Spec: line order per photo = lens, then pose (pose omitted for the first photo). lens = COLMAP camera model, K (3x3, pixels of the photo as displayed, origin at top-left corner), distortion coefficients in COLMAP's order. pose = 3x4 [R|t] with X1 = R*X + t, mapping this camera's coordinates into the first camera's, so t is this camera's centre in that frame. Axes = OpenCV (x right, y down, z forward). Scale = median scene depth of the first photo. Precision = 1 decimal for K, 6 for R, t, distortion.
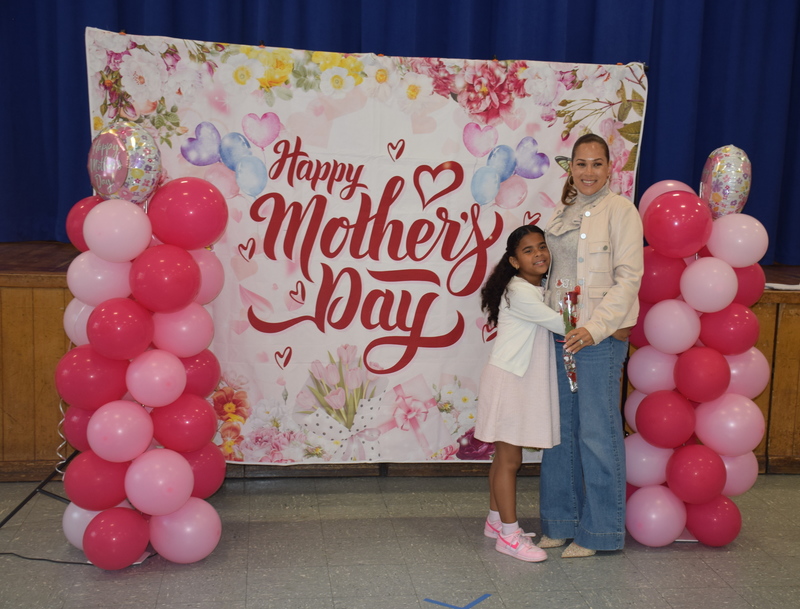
lens RADIAL K [[1131.0, 0, 468.1], [0, 1131.0, 302.2], [0, 0, 1]] dist [0.025740, 0.107786]
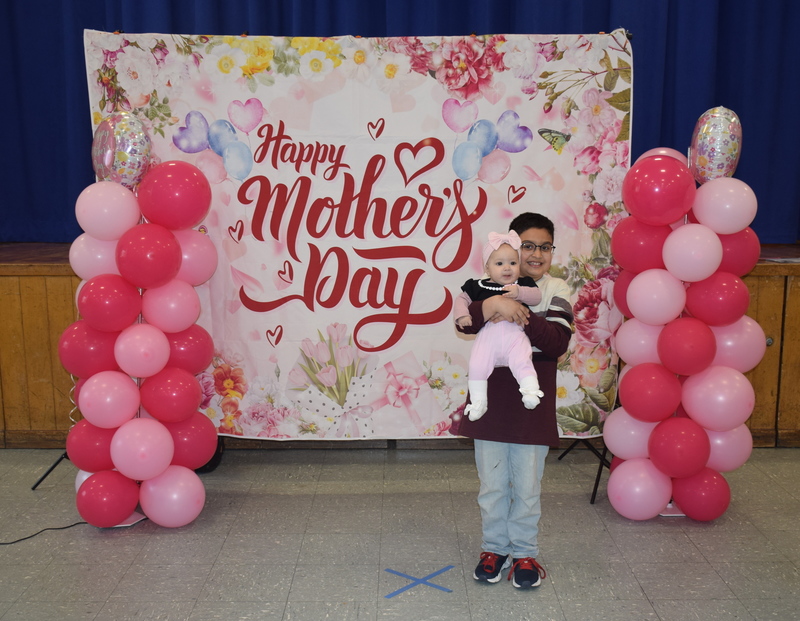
lens RADIAL K [[949.2, 0, 402.1], [0, 949.2, 332.2], [0, 0, 1]] dist [-0.058613, 0.002377]
pose [[0.983582, -0.014688, -0.179864, 0.111307], [0.019879, 0.999435, 0.027093, 0.026155], [0.179364, -0.030224, 0.983318, 0.160386]]
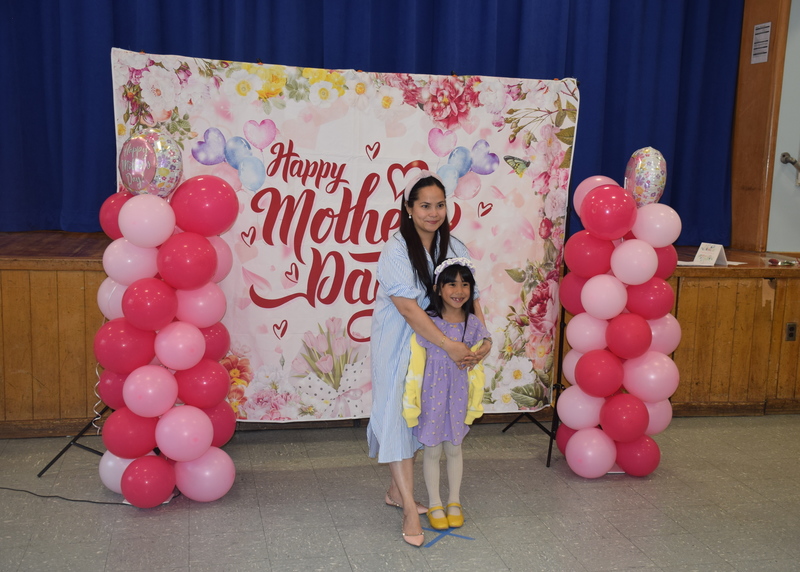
lens RADIAL K [[978.1, 0, 448.1], [0, 978.1, 290.4], [0, 0, 1]] dist [-0.008199, 0.004126]
pose [[0.996816, -0.012508, 0.078748, -0.068329], [0.011638, 0.999866, 0.011490, 0.000795], [-0.078882, -0.010537, 0.996828, -0.030507]]
